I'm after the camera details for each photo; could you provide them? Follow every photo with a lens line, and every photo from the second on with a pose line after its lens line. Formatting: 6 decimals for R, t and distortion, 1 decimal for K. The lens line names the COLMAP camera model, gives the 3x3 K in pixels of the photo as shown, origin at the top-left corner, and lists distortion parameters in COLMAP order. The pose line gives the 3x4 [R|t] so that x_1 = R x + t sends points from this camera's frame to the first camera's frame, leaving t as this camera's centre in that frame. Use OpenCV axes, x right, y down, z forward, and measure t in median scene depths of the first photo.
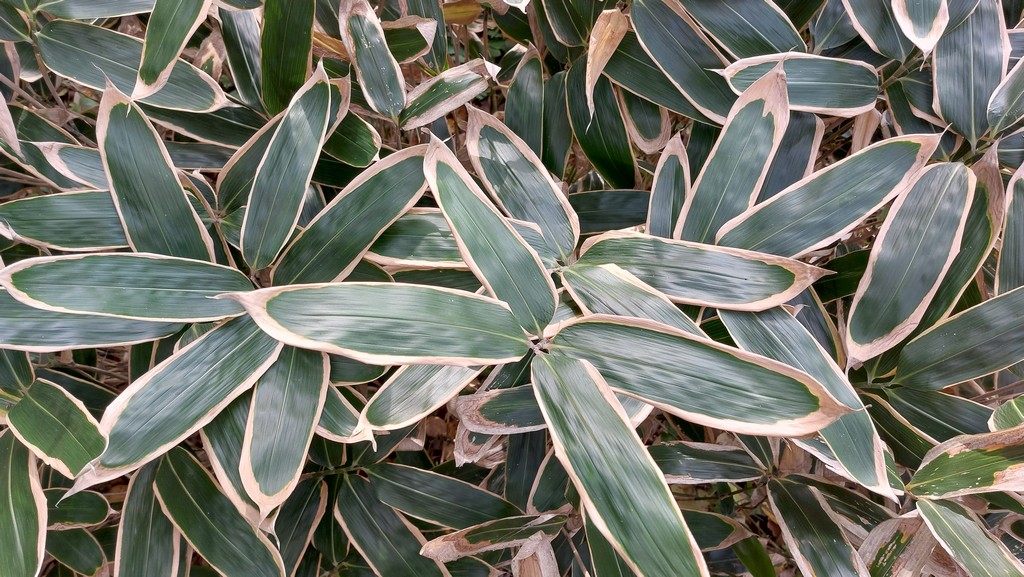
lens RADIAL K [[746.3, 0, 528.3], [0, 746.3, 222.1], [0, 0, 1]] dist [0.038773, -0.060167]
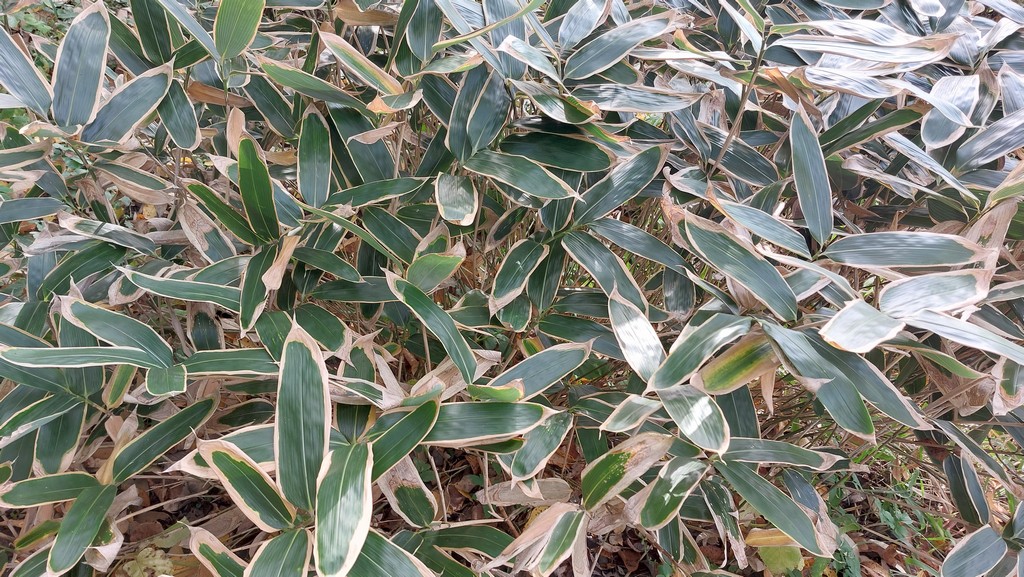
lens RADIAL K [[733.5, 0, 495.1], [0, 733.5, 287.5], [0, 0, 1]] dist [-0.026119, 0.001349]
pose [[0.987790, 0.155402, 0.011019, -0.442307], [-0.126527, 0.841492, -0.525245, 1.343344], [-0.090897, 0.517437, 0.850880, -0.071013]]
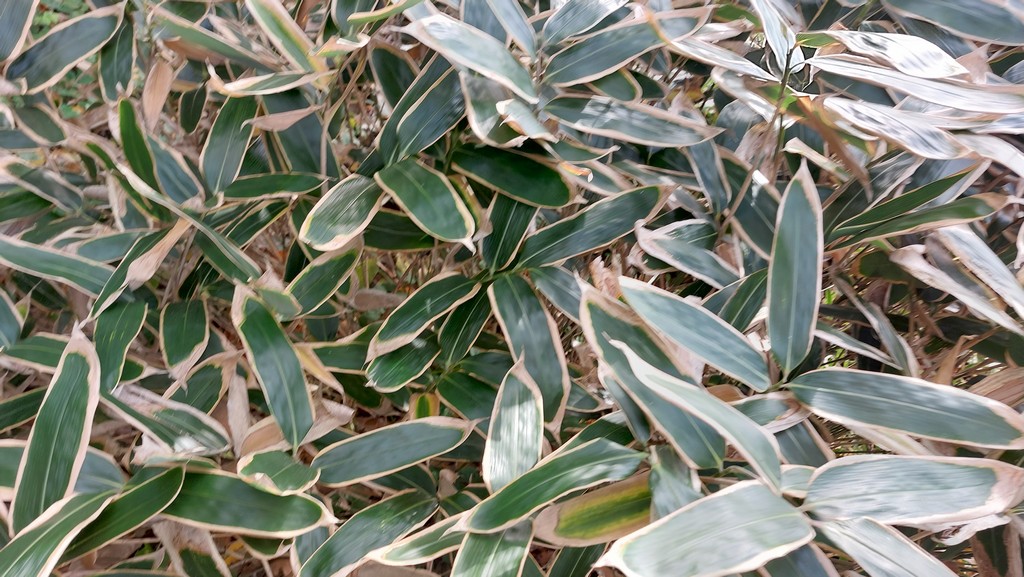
lens RADIAL K [[717.0, 0, 509.2], [0, 717.0, 320.1], [0, 0, 1]] dist [0.044619, -0.103157]
pose [[0.923098, 0.350130, -0.159058, -0.060145], [-0.384094, 0.818961, -0.426351, 0.981379], [-0.019016, 0.454657, 0.890464, 0.127977]]
